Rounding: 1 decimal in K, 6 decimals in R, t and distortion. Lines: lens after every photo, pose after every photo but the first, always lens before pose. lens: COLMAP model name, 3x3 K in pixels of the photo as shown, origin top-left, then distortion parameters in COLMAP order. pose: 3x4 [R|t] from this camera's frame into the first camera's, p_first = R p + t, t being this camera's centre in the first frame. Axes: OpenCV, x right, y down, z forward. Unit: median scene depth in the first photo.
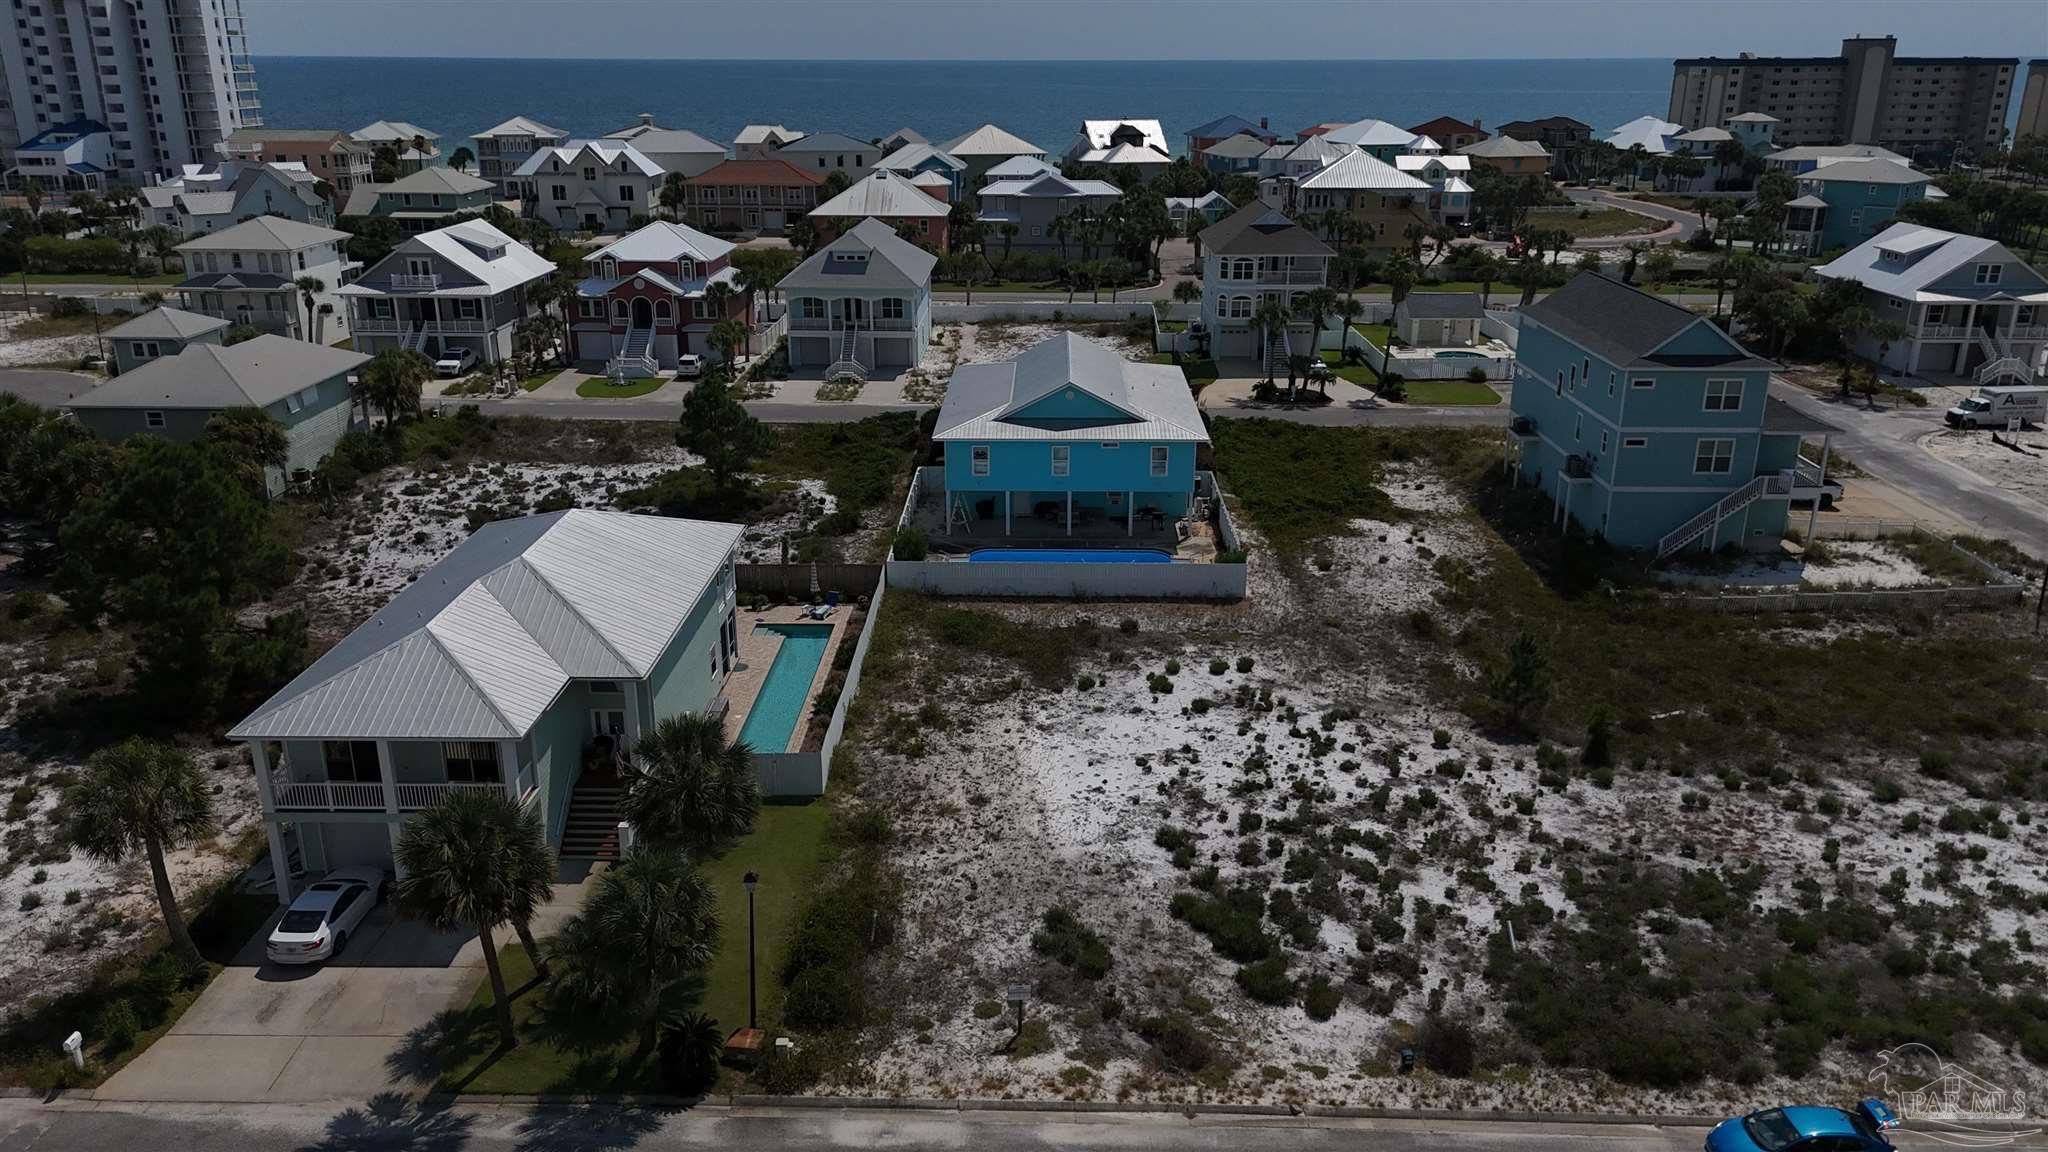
lens RADIAL K [[1513.6, 0, 1019.9], [0, 1513.6, 567.1], [0, 0, 1]] dist [0.079954, -0.083947]
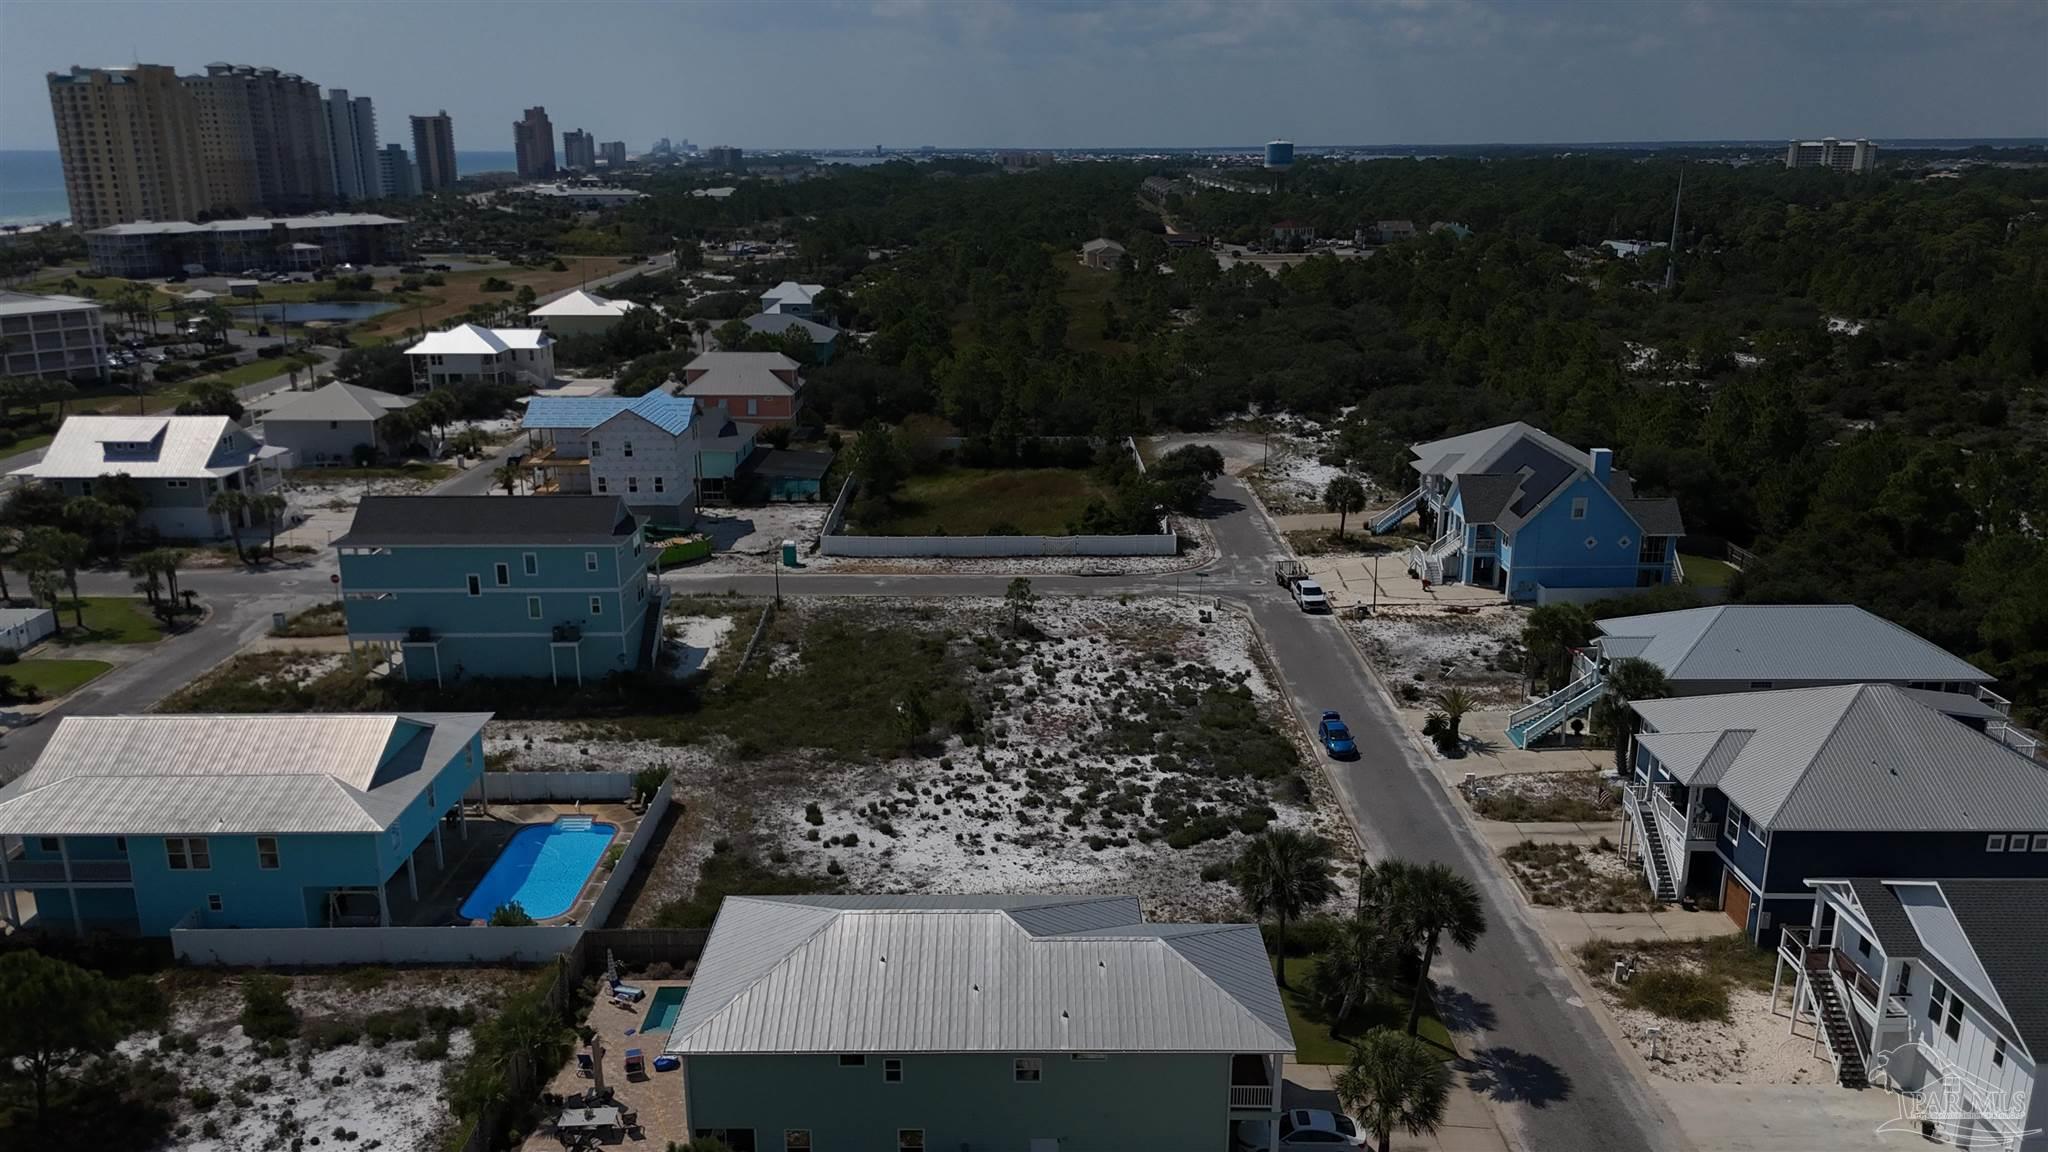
lens RADIAL K [[1513.6, 0, 1020.4], [0, 1513.6, 576.6], [0, 0, 1]] dist [0.079954, -0.083947]
pose [[-0.020388, -0.272844, 0.961842, -1.101757], [0.321091, 0.909292, 0.264743, -0.424077], [-0.946829, 0.314237, 0.069069, 0.729367]]
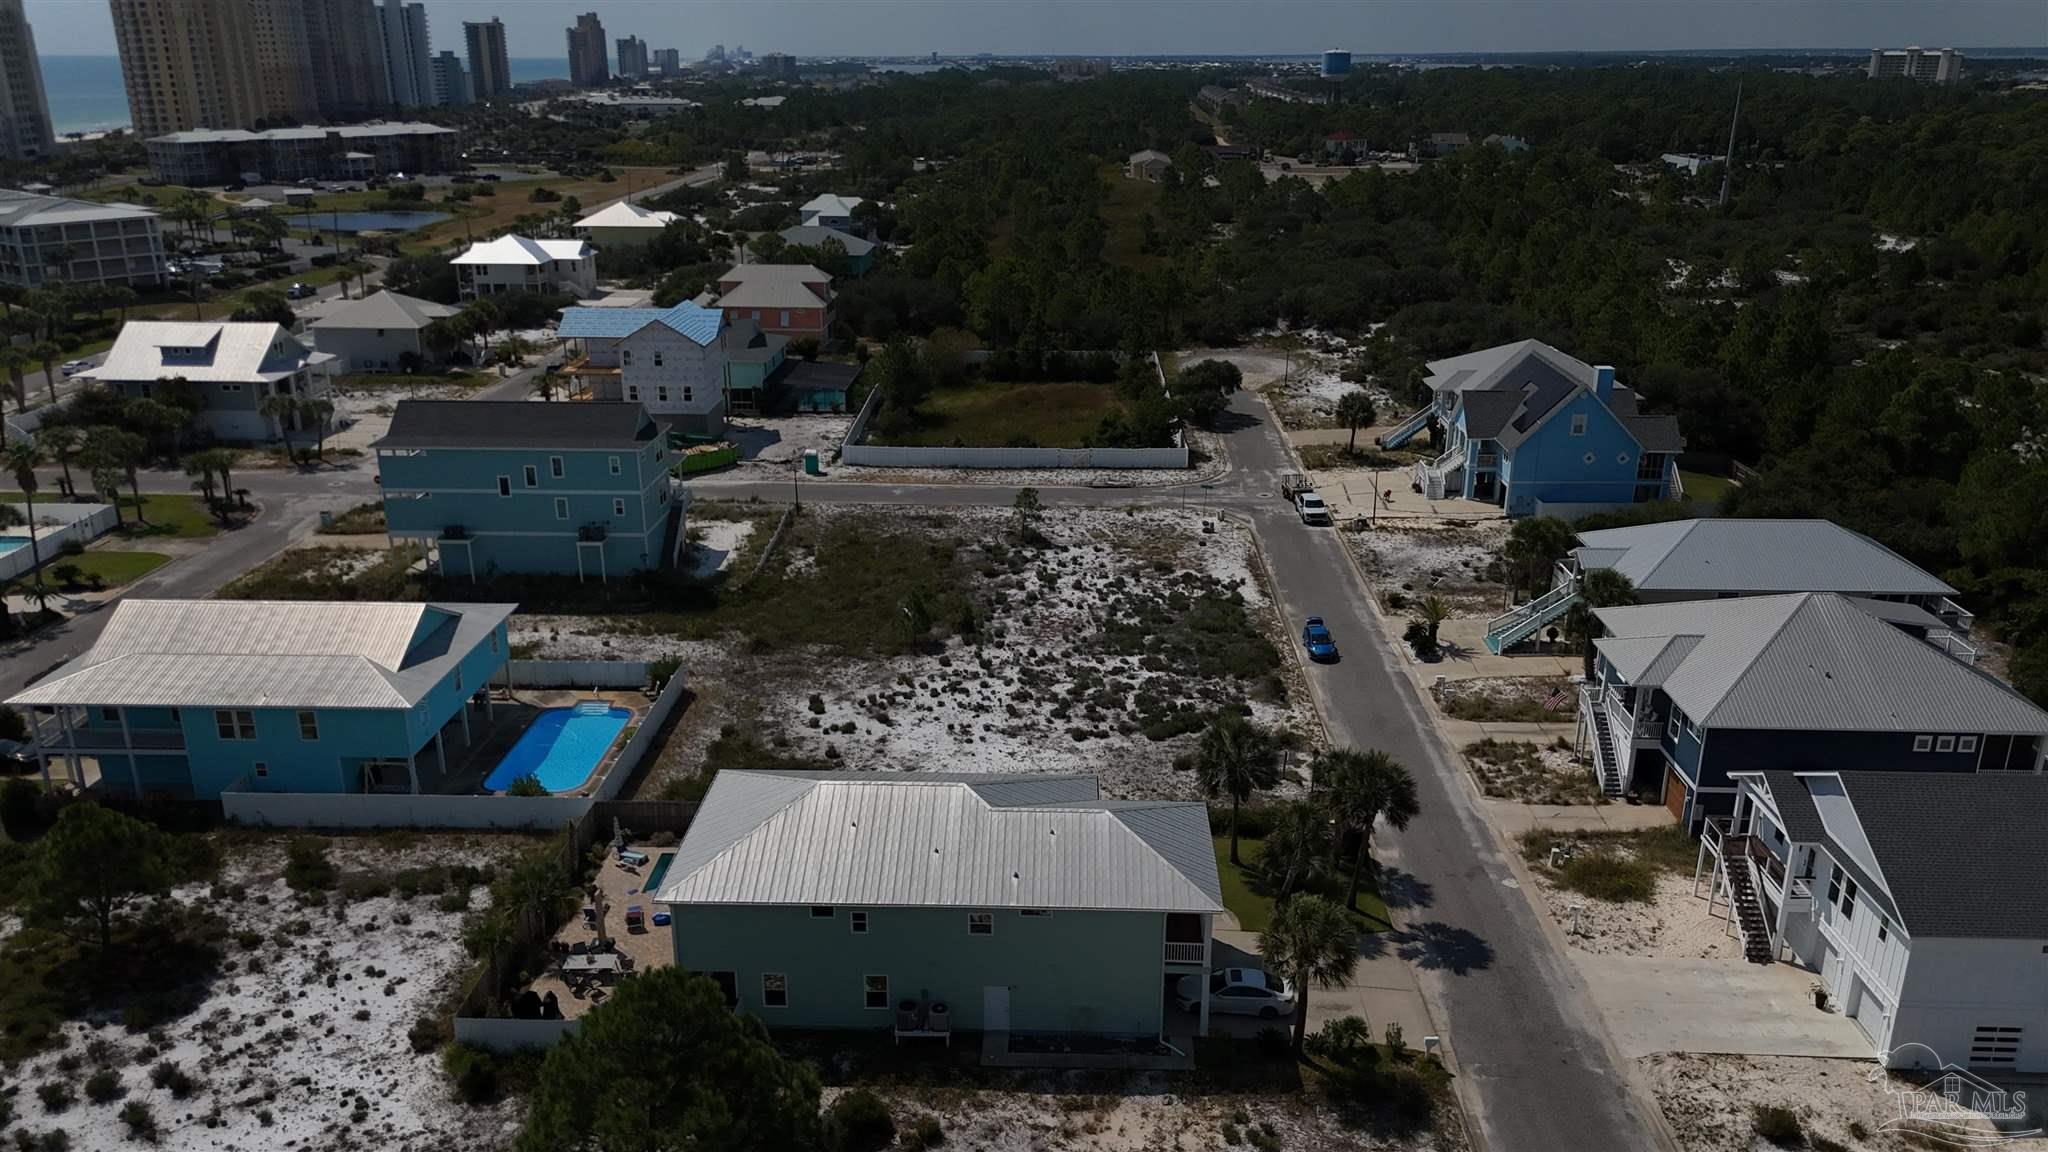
lens RADIAL K [[1513.6, 0, 1019.7], [0, 1513.6, 579.2], [0, 0, 1]] dist [0.079954, -0.083947]
pose [[0.016600, -0.326533, 0.945040, -1.172321], [0.319334, 0.897400, 0.304463, -0.415110], [-0.947497, 0.296730, 0.119170, 0.673889]]
